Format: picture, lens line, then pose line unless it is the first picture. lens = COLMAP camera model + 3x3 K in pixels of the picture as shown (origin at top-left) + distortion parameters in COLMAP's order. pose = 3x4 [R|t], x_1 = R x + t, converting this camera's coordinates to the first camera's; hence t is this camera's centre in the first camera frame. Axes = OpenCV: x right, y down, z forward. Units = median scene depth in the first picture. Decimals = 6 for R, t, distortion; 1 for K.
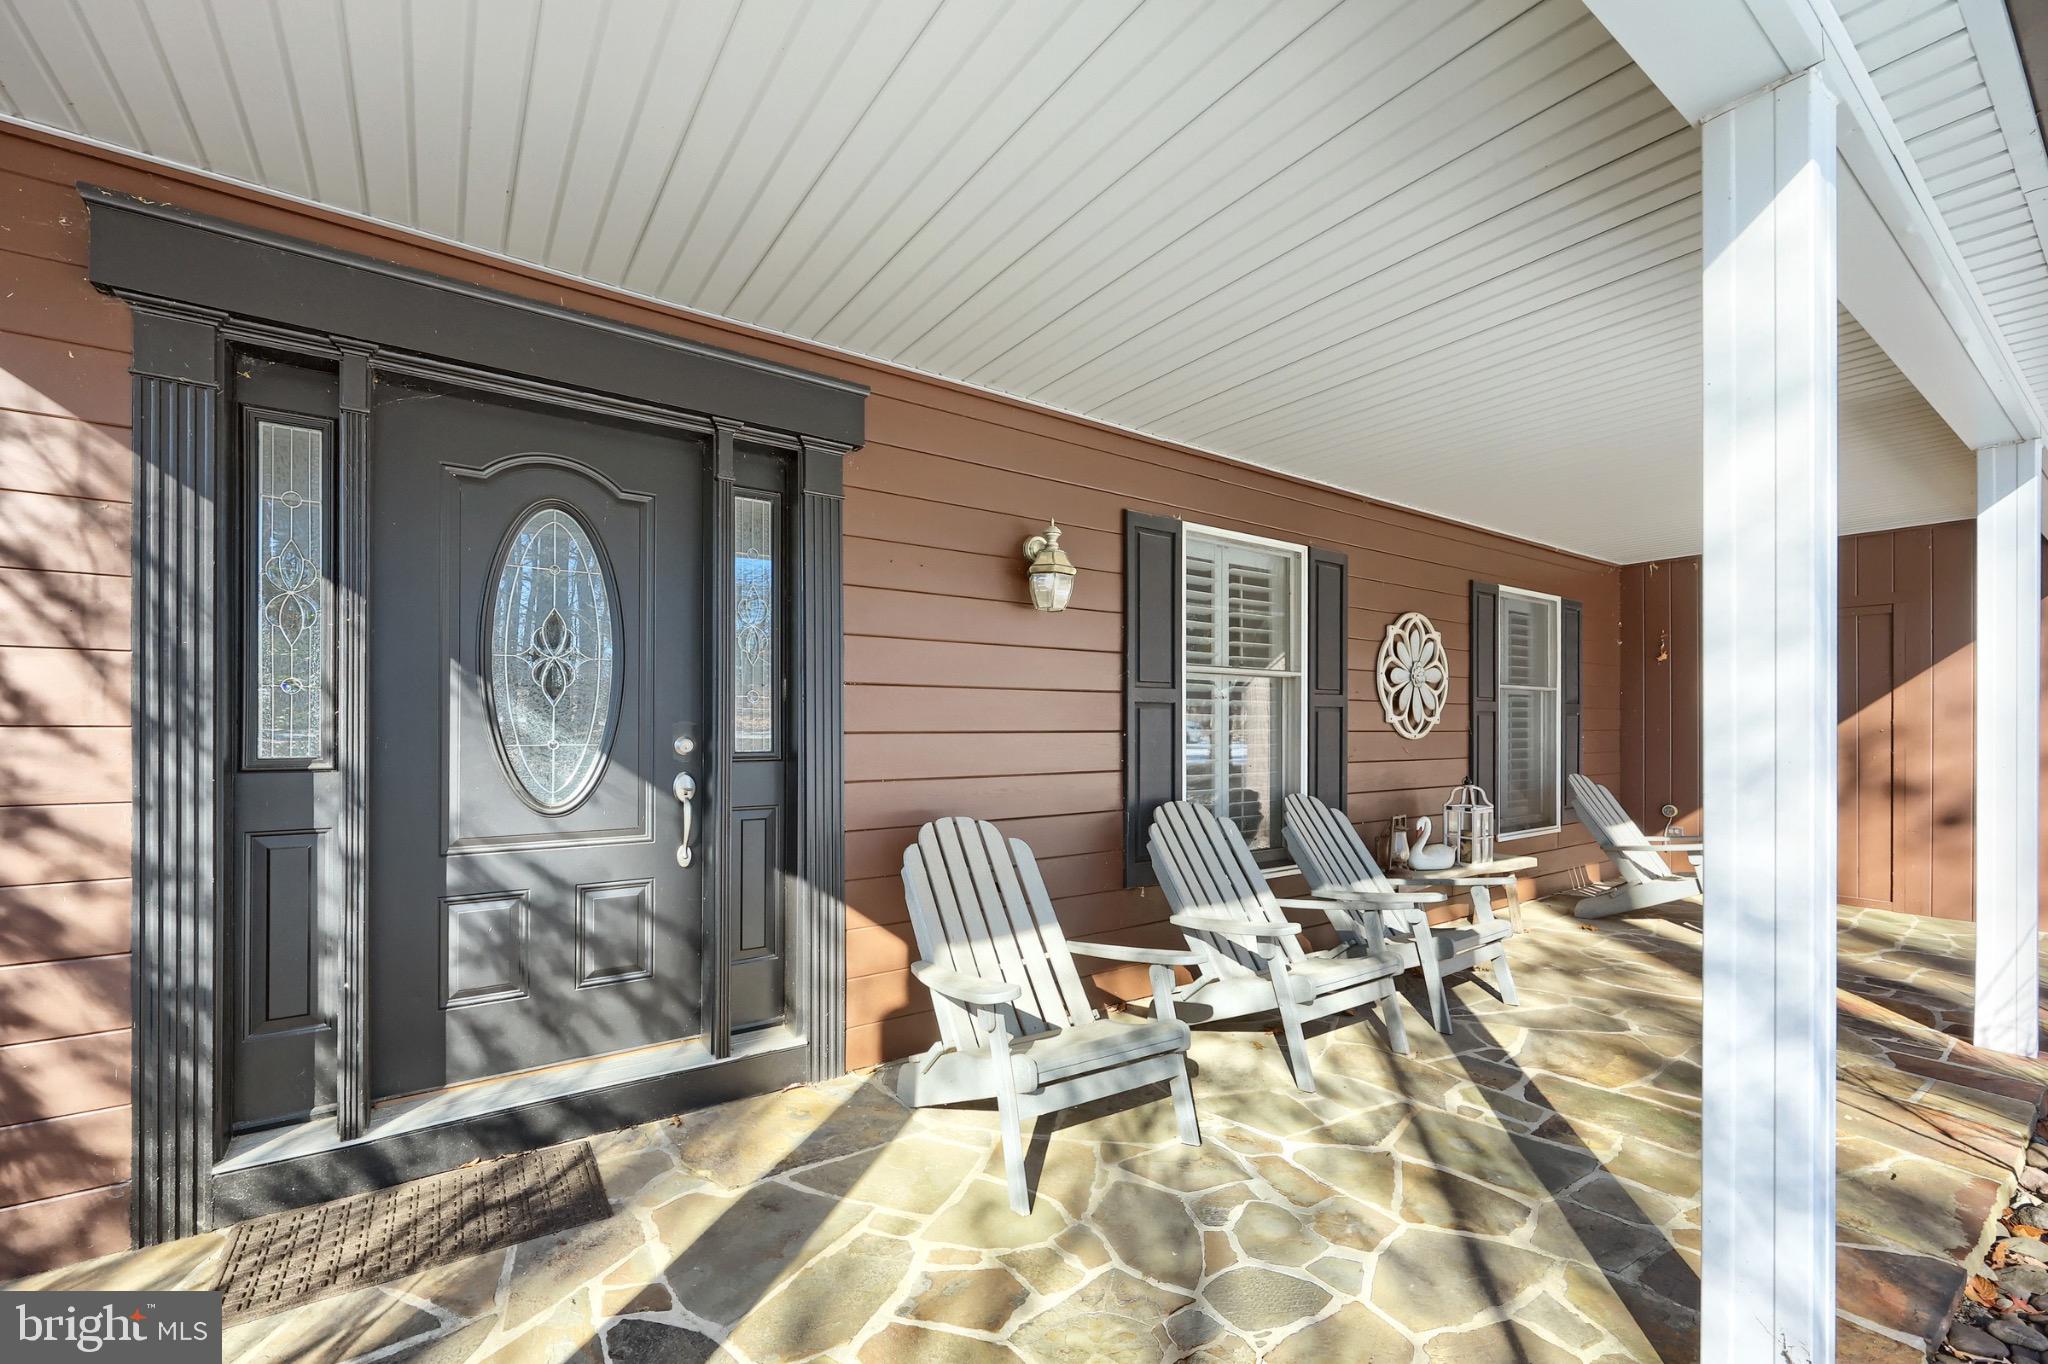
lens RADIAL K [[835.1, 0, 1029.1], [0, 835.1, 714.0], [0, 0, 1]] dist [0.000884, -0.000010]
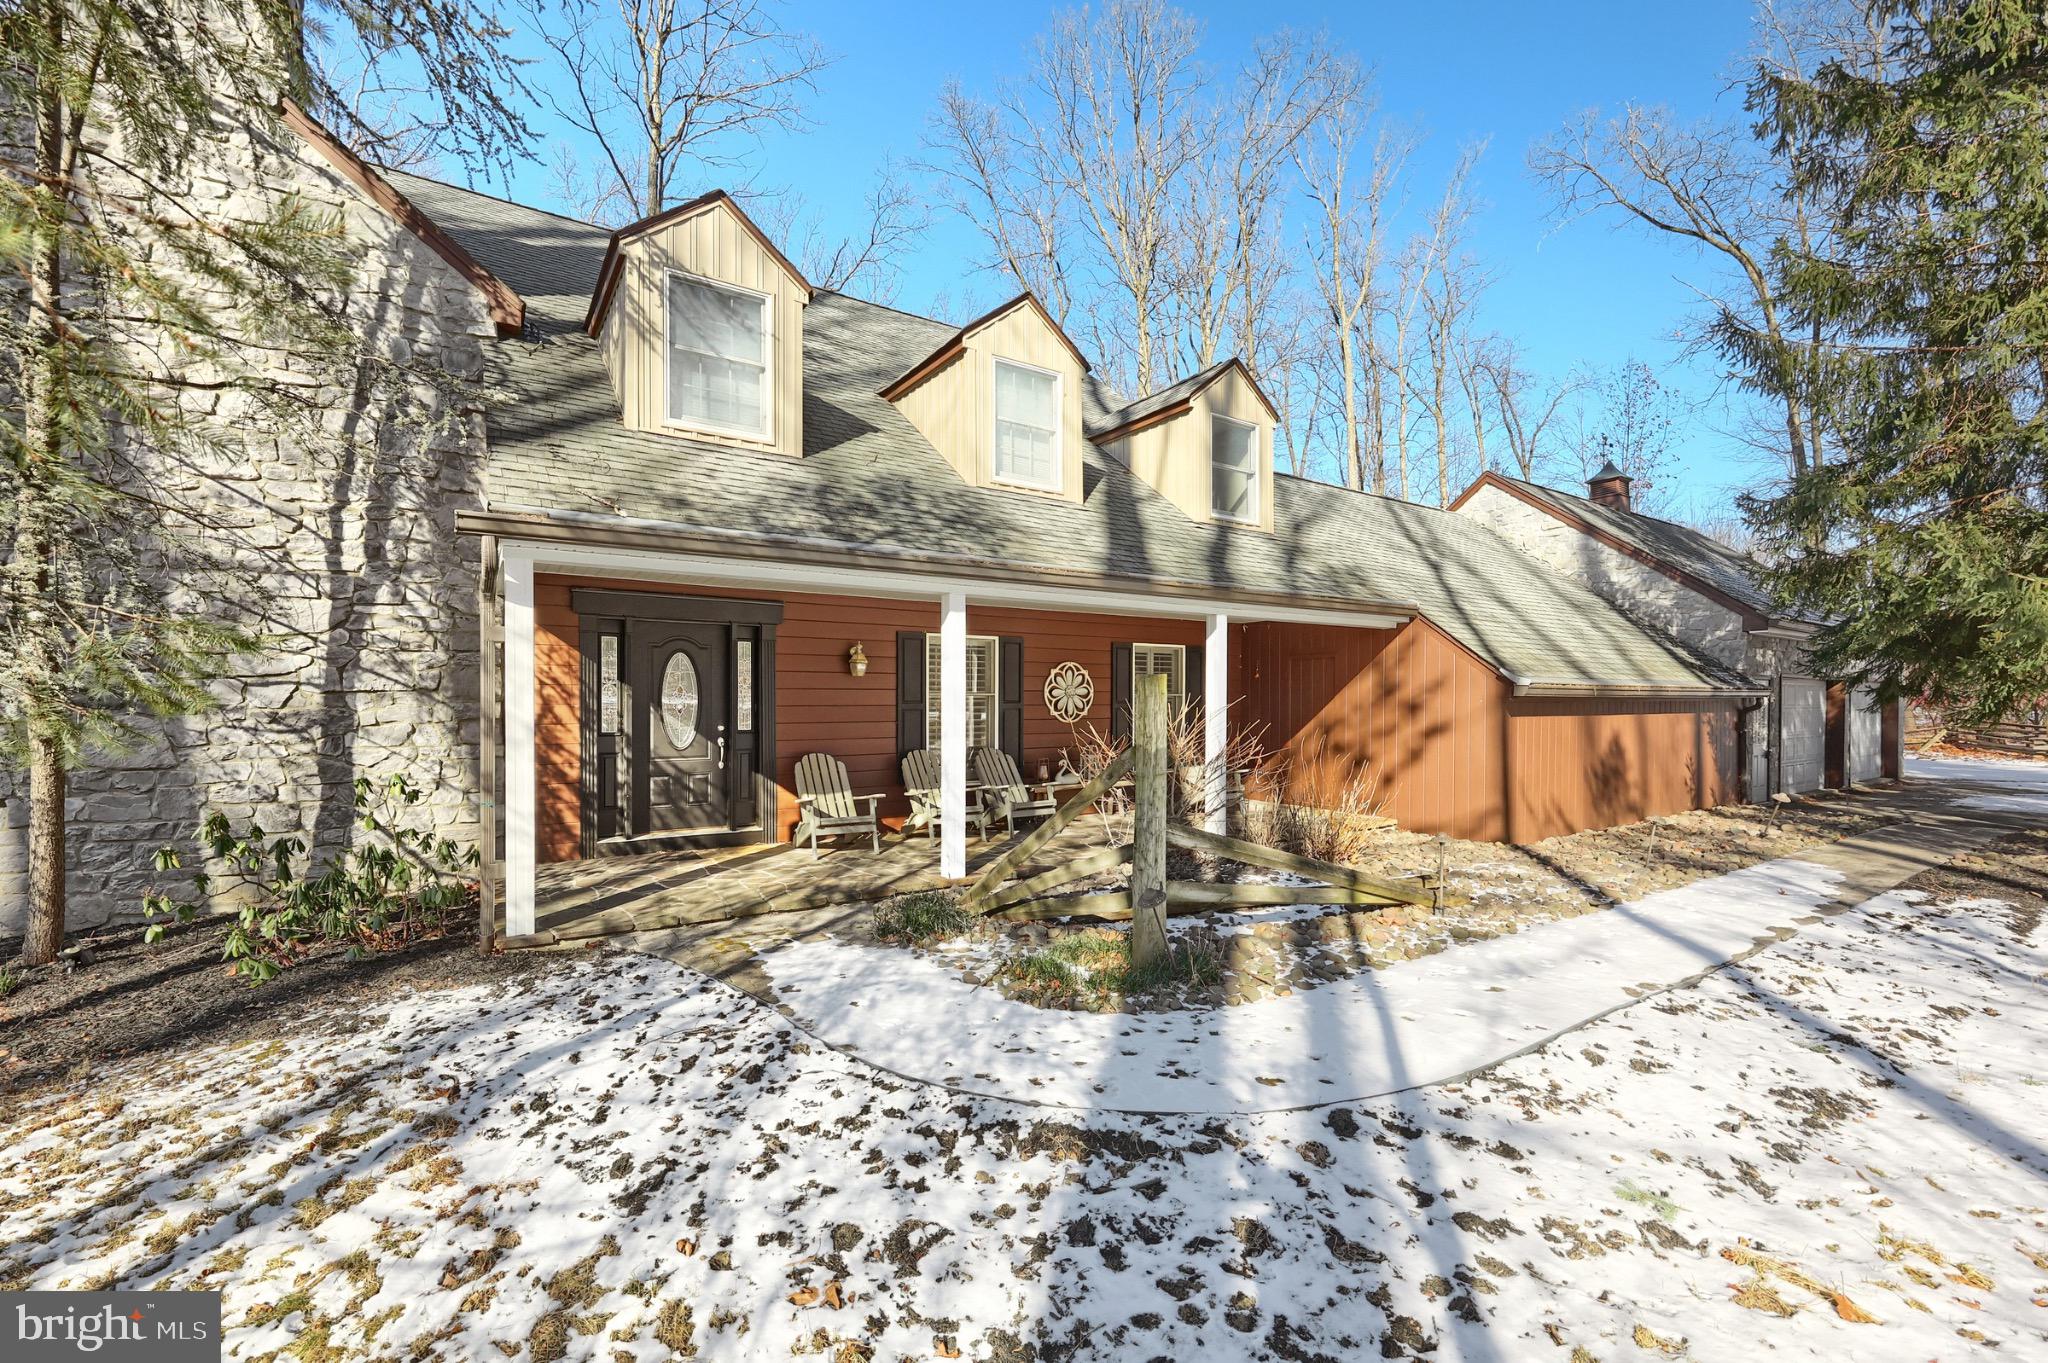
lens RADIAL K [[835.1, 0, 1024.2], [0, 835.1, 693.7], [0, 0, 1]] dist [0.000884, -0.000010]
pose [[0.999218, -0.001809, -0.039495, 0.824002], [0.002122, 0.999967, 0.007876, -0.110986], [0.039479, -0.007953, 0.999189, -2.025256]]
